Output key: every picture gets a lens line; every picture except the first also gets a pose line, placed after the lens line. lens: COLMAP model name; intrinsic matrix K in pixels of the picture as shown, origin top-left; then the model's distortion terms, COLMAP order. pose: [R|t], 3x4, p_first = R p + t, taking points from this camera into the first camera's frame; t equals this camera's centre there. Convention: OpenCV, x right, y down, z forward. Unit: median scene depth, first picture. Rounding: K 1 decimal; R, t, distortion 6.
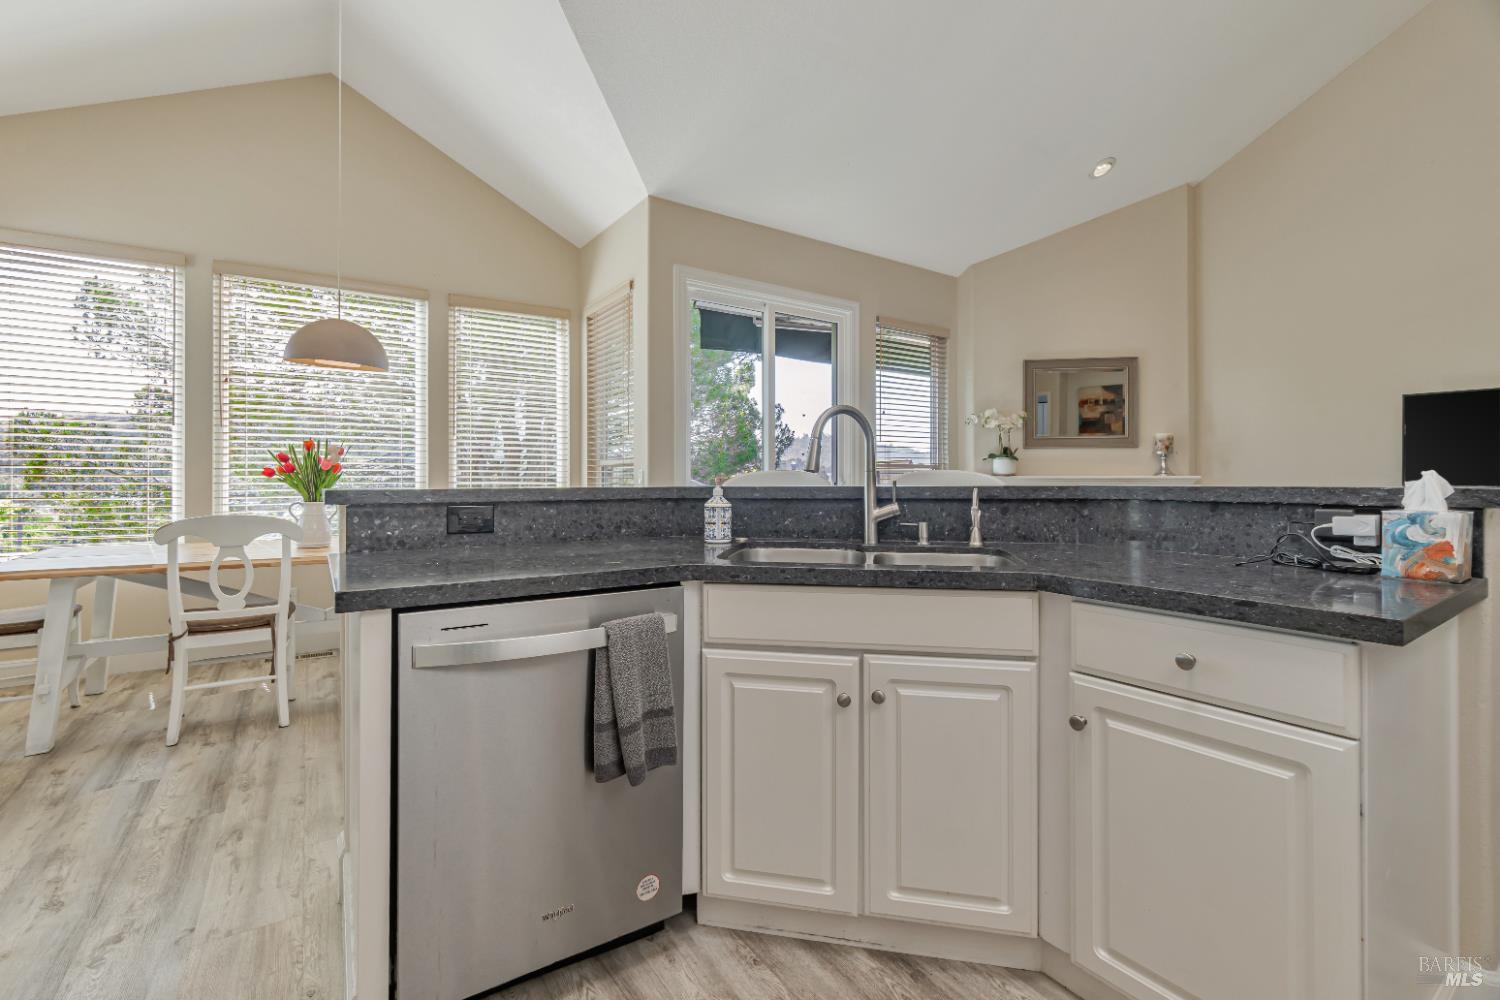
lens RADIAL K [[672.8, 0, 747.0], [0, 672.8, 482.0], [0, 0, 1]] dist [-0.000485, 0.000044]
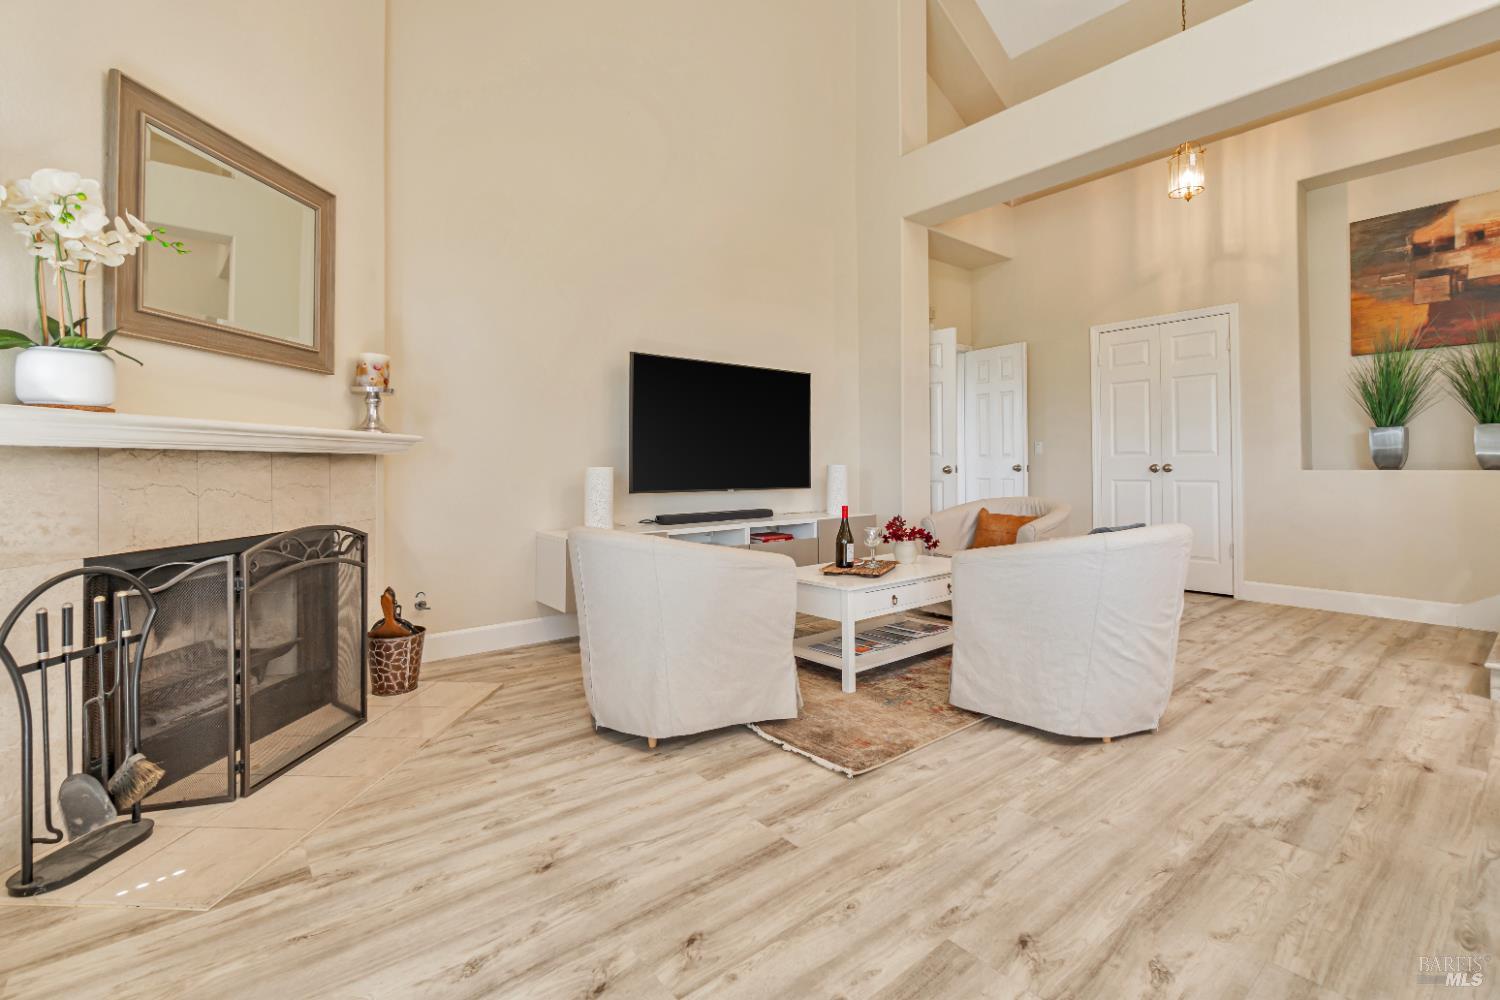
lens RADIAL K [[664.3, 0, 752.8], [0, 664.3, 450.4], [0, 0, 1]] dist [0.000427, 0.000920]
pose [[-0.079809, 0.022980, 0.996545, 0.065492], [0.002832, 0.999735, -0.022827, 0.017660], [-0.996806, 0.001000, -0.079853, 0.740651]]
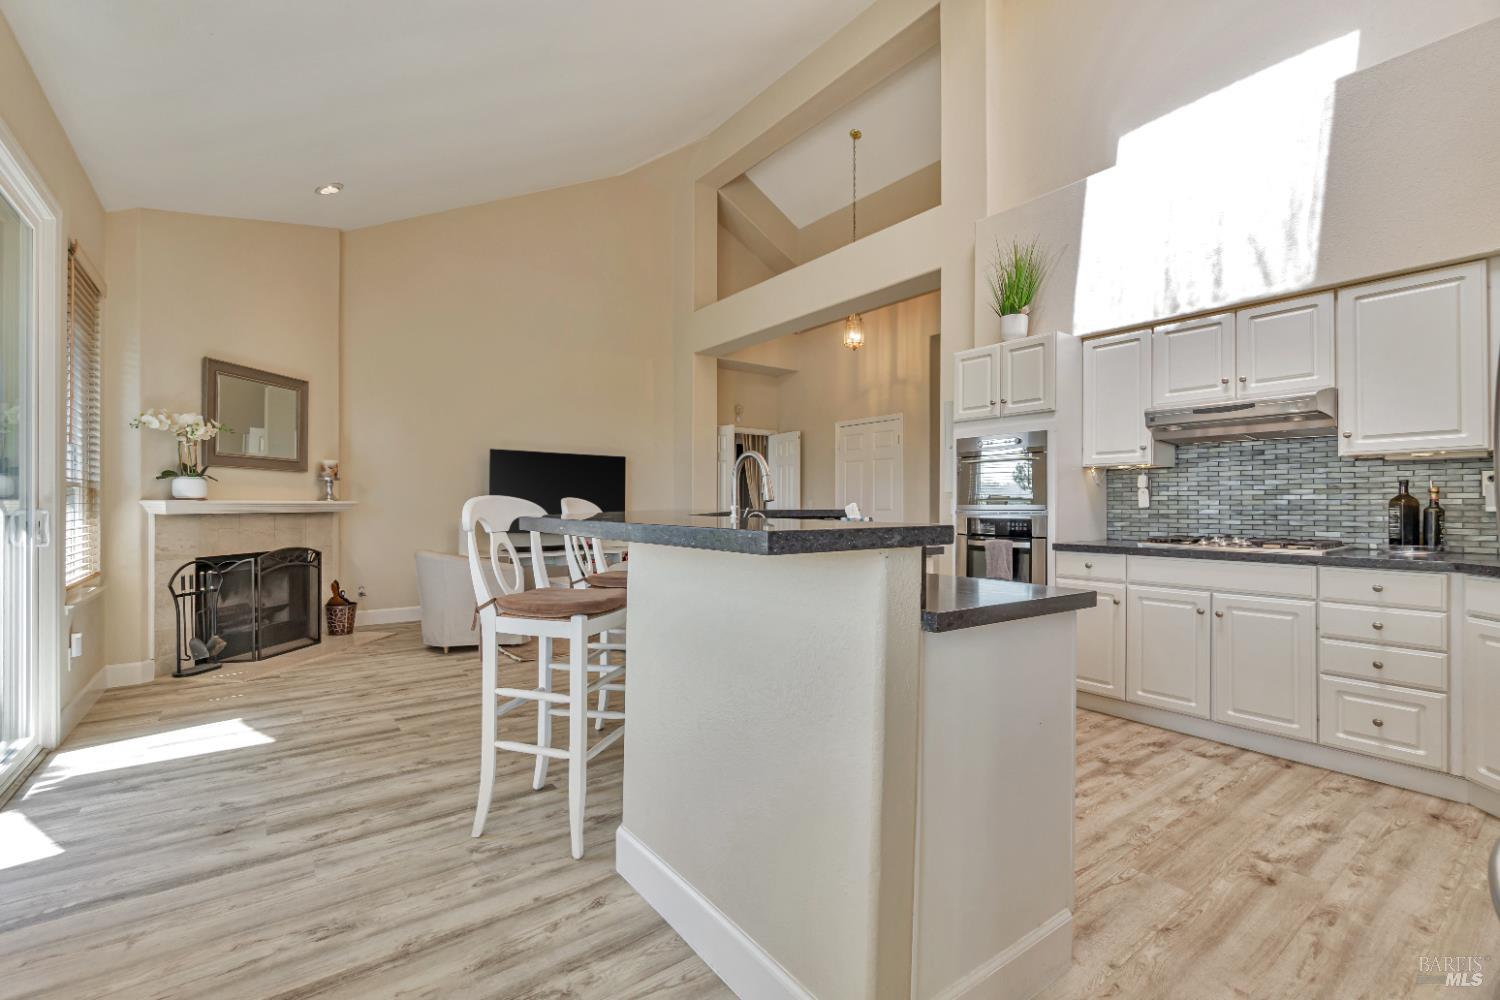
lens RADIAL K [[651.8, 0, 750.0], [0, 651.8, 500.0], [0, 0, 1]] dist [0.000123, -0.000047]
pose [[-0.036470, 0.009530, 0.999289, -0.408805], [-0.005090, 0.999940, -0.009722, -0.004597], [-0.999322, -0.005441, -0.036419, 0.389175]]
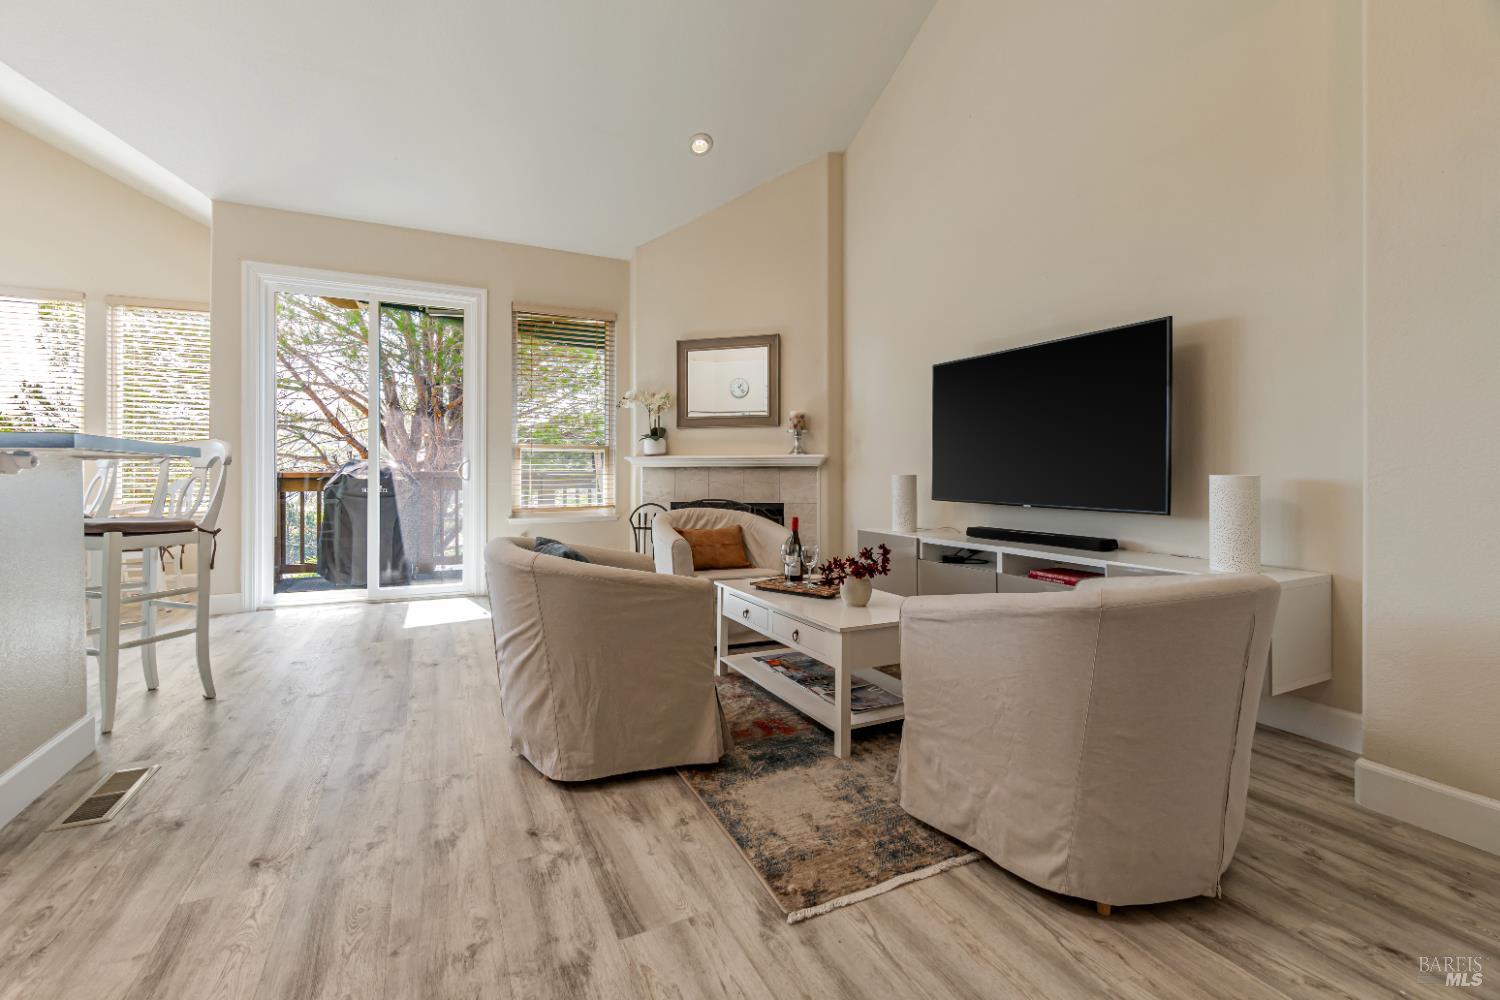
lens RADIAL K [[649.9, 0, 752.9], [0, 649.9, 472.0], [0, 0, 1]] dist [-0.001586, -0.000073]
pose [[0.990098, 0.001840, -0.140367, 0.690761], [-0.001398, 0.999994, 0.003246, 0.012709], [0.140372, -0.003018, 0.990094, 0.057228]]
